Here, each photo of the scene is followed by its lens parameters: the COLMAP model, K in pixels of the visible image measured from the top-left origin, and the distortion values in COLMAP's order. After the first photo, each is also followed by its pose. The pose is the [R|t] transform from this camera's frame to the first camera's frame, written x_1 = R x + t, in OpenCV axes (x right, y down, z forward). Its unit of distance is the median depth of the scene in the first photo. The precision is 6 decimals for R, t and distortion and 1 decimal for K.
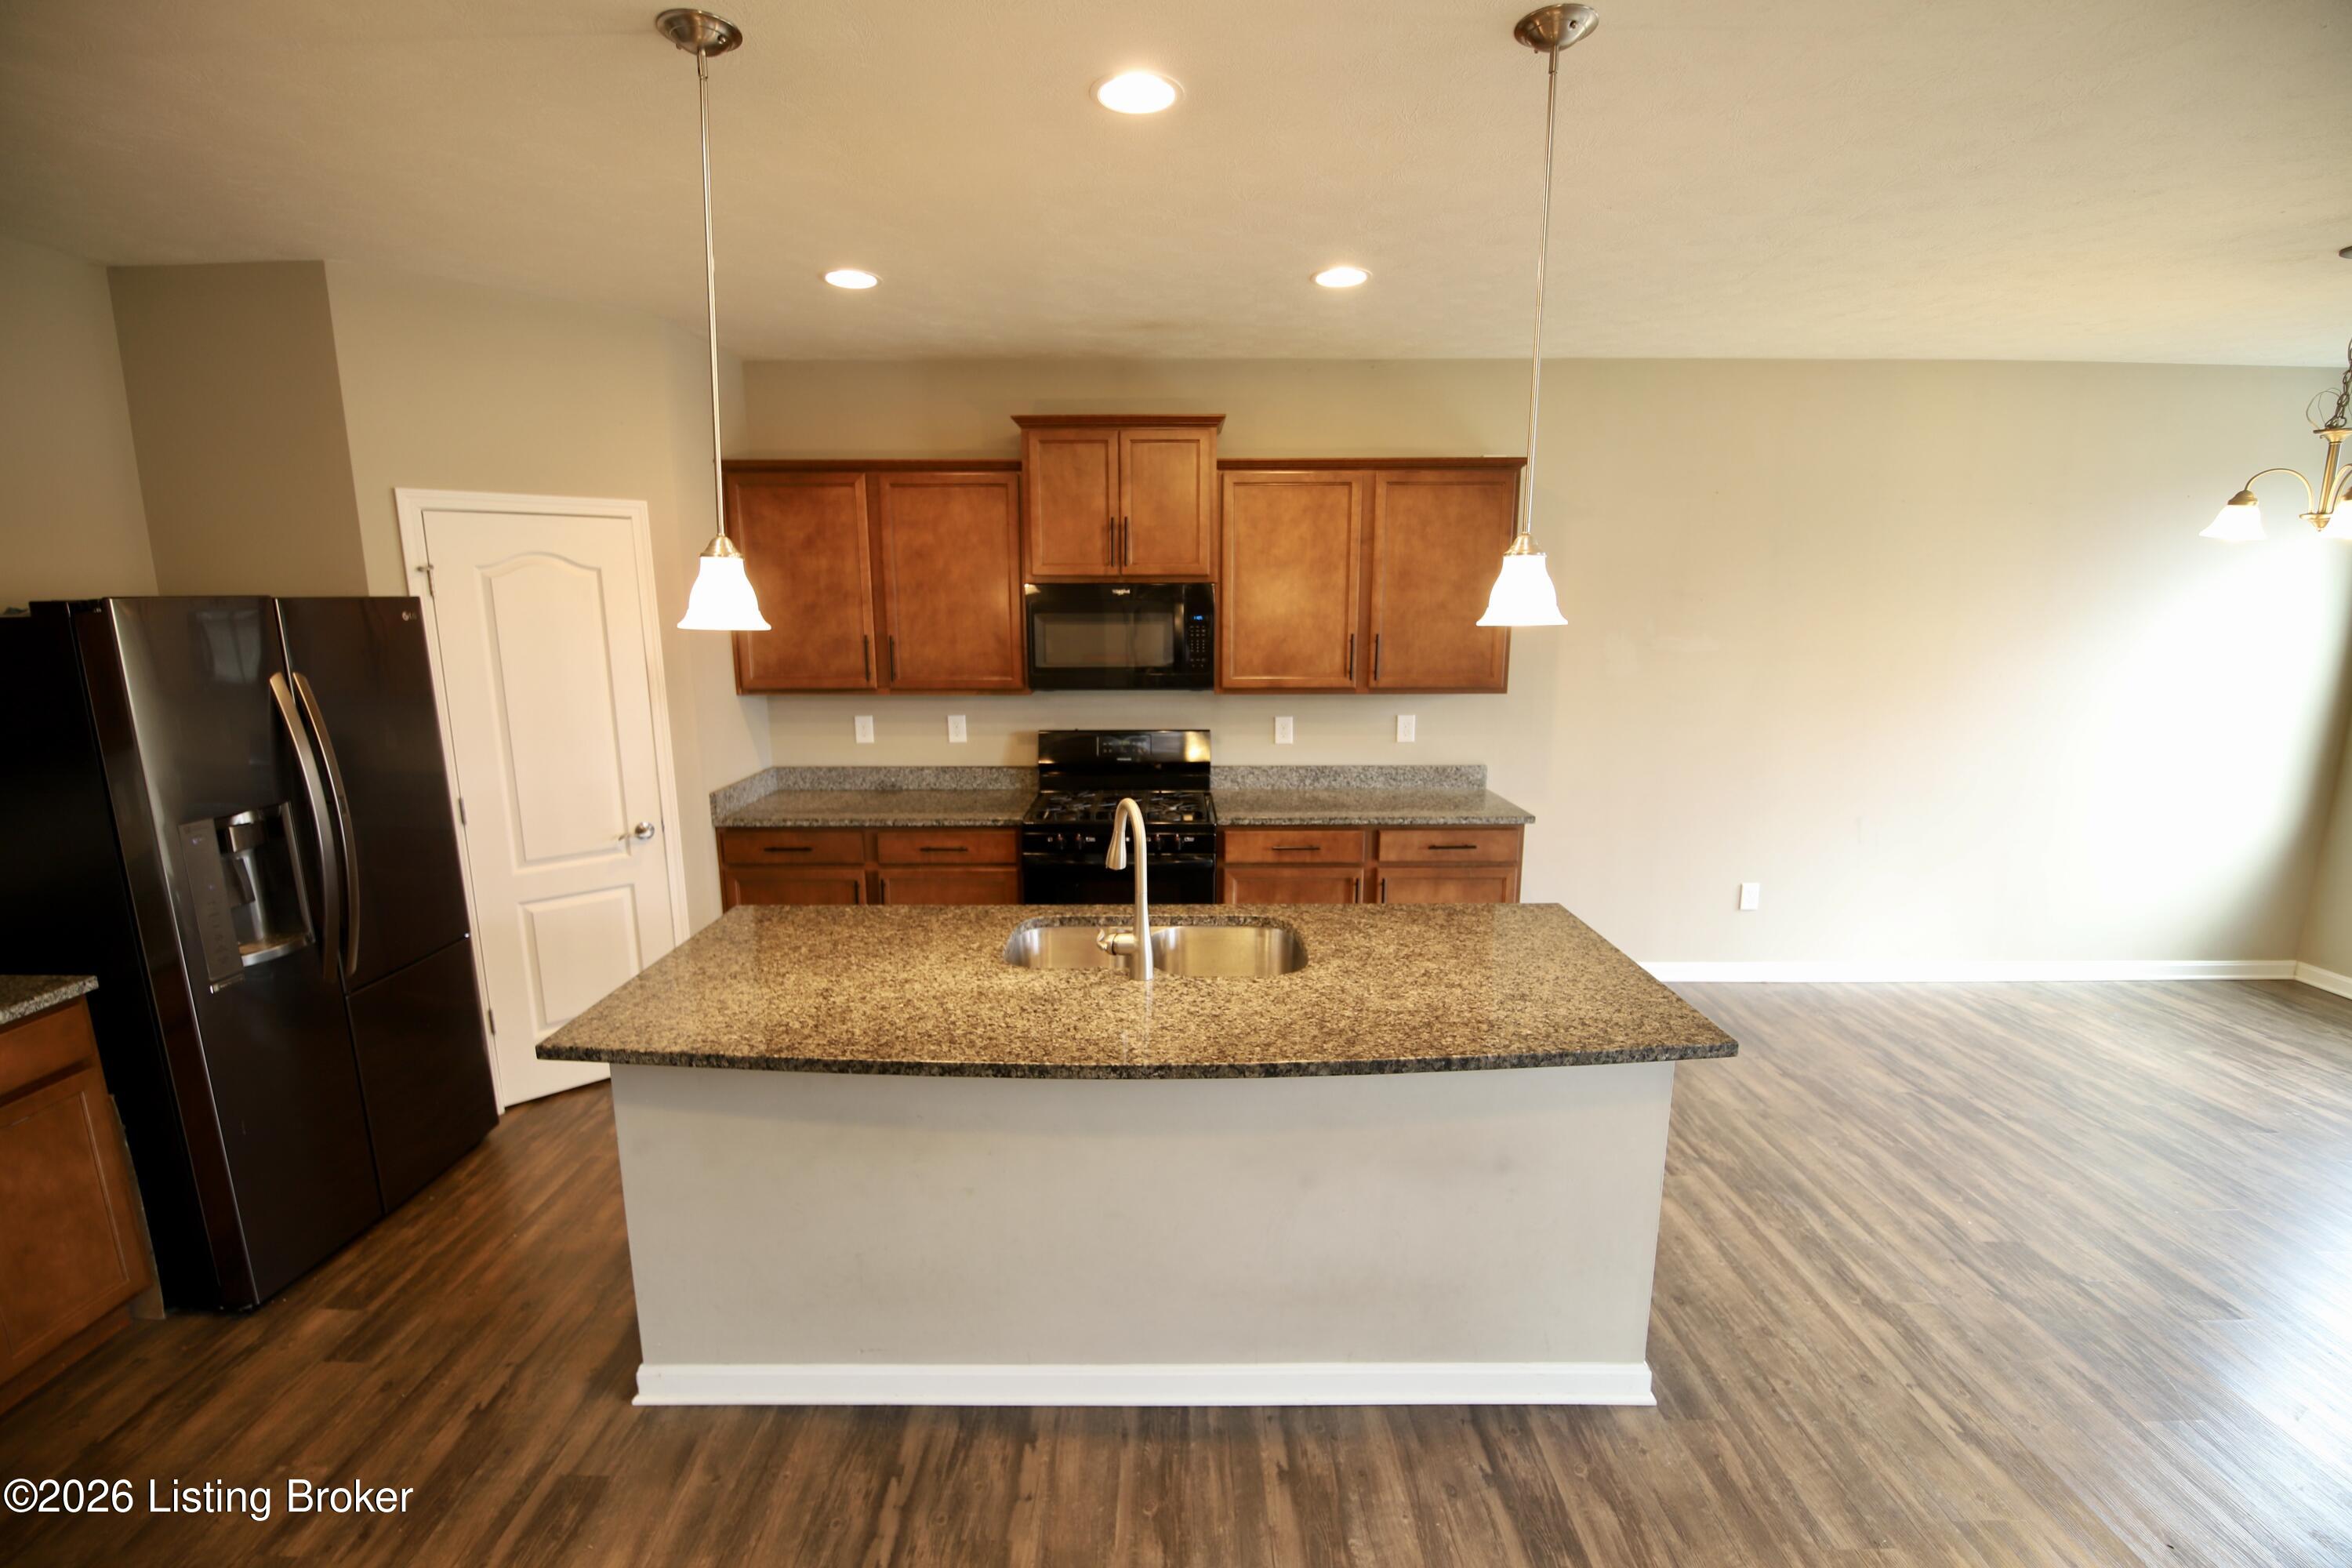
lens RADIAL K [[1016.0, 0, 1165.4], [0, 1016.0, 796.1], [0, 0, 1]] dist [-0.000055, -0.011199]
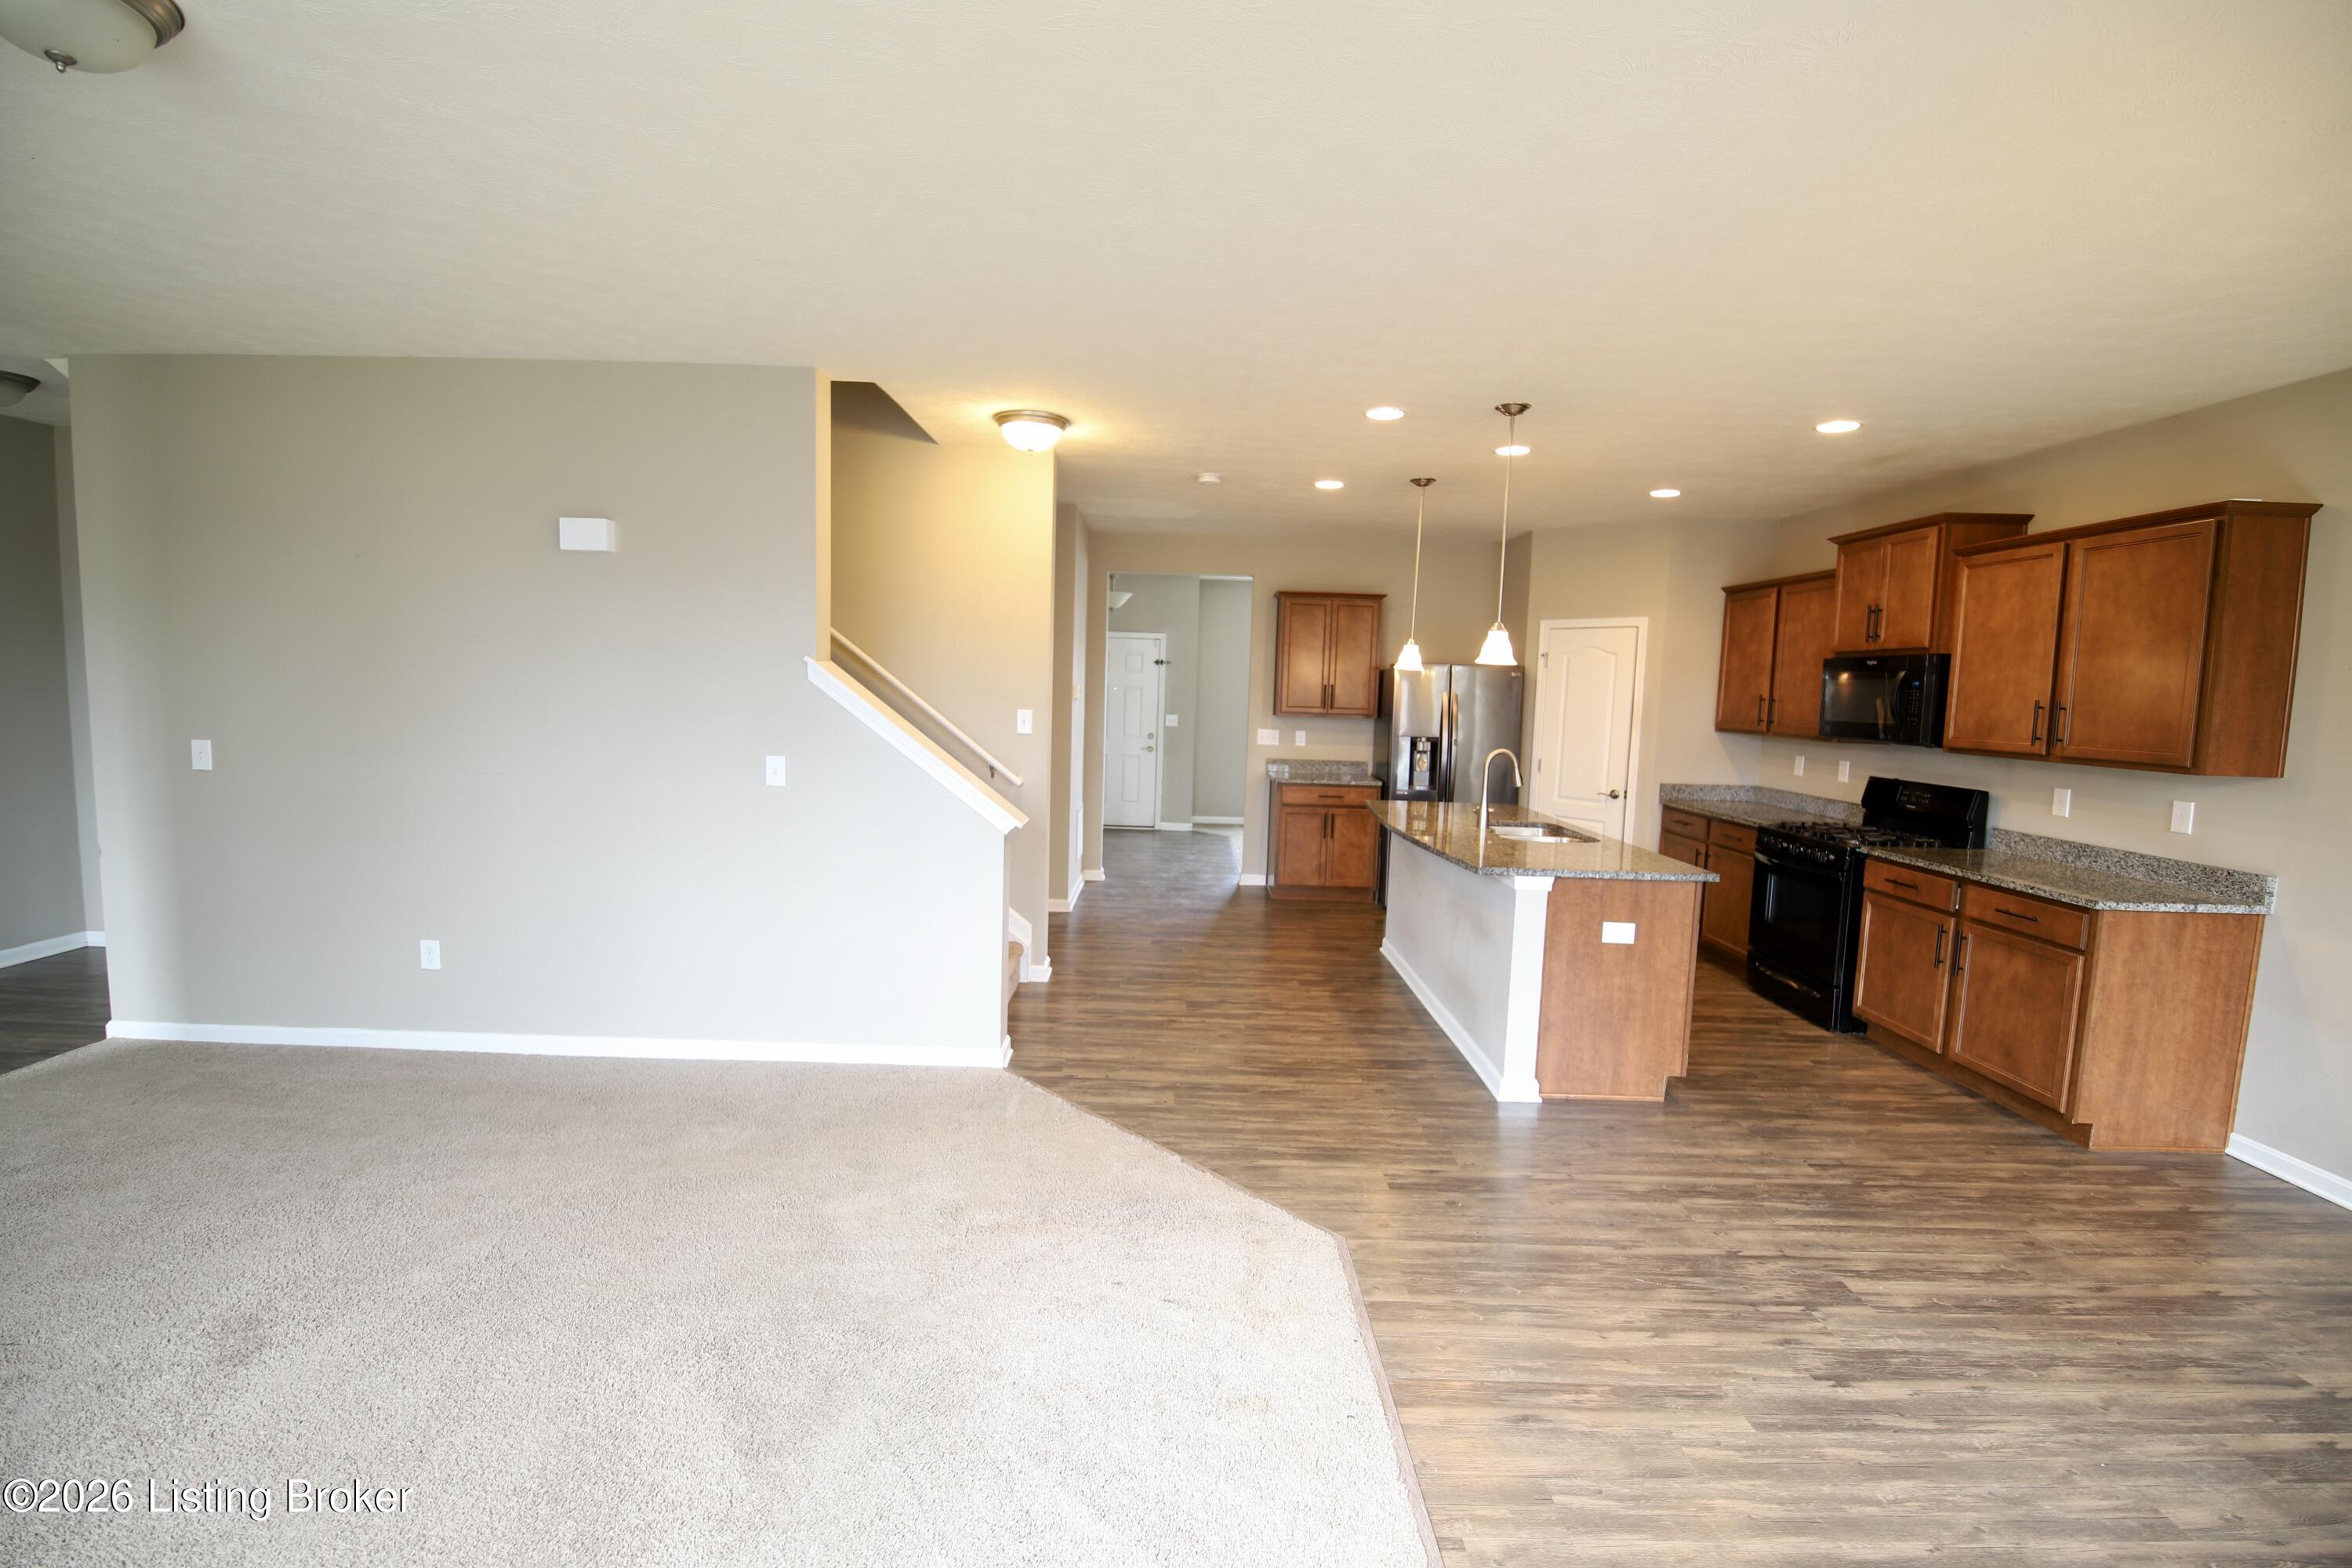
lens RADIAL K [[1020.7, 0, 1168.9], [0, 1020.7, 778.0], [0, 0, 1]] dist [-0.000179, -0.010586]
pose [[-0.001756, 0.093549, -0.995613, 1.887164], [-0.219609, 0.971273, 0.091650, 0.019243], [0.975586, 0.218807, 0.018838, 0.249767]]
